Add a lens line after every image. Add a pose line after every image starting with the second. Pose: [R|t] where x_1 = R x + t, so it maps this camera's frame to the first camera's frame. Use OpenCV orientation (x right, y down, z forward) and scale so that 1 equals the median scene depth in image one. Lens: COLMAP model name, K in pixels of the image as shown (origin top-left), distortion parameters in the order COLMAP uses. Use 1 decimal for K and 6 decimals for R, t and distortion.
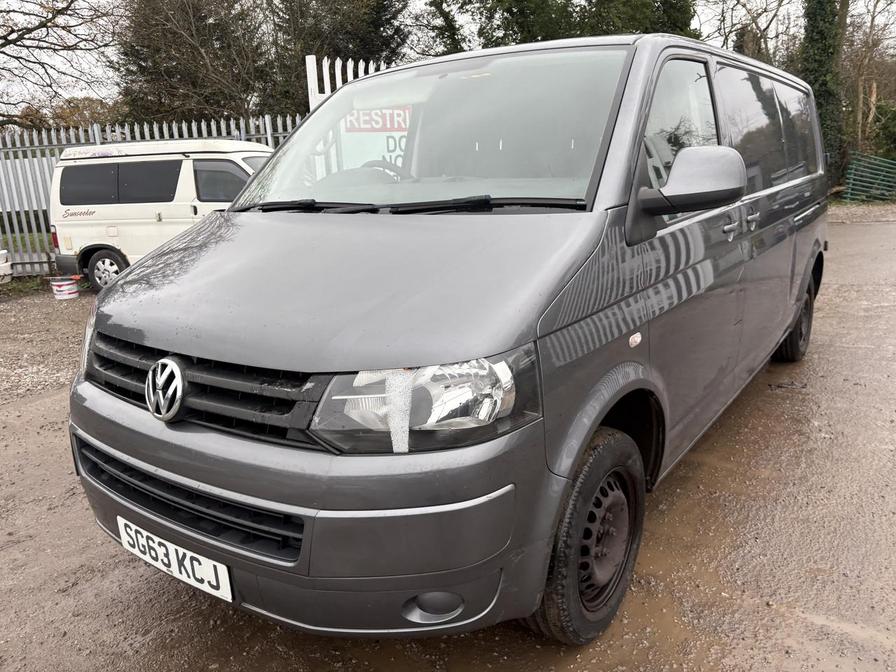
lens RADIAL K [[682.9, 0, 469.5], [0, 682.9, 345.7], [0, 0, 1]] dist [0.039304, -0.022933]
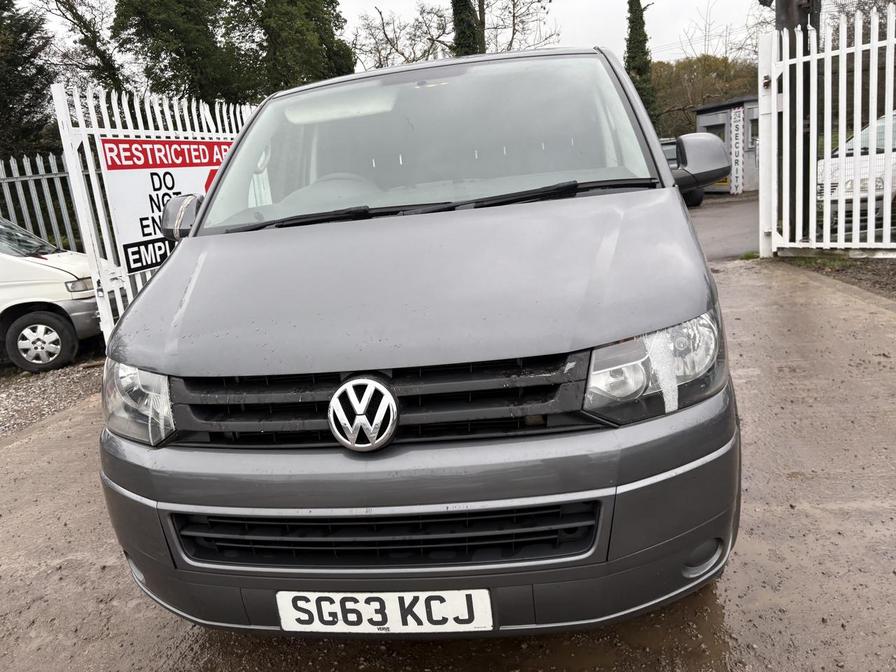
lens RADIAL K [[682.9, 0, 450.0], [0, 682.9, 331.7], [0, 0, 1]] dist [0.039304, -0.022933]
pose [[0.891208, -0.153095, 0.426978, -0.587727], [0.185504, 0.982017, -0.035085, 0.009647], [-0.413929, 0.110474, 0.903581, 0.138490]]
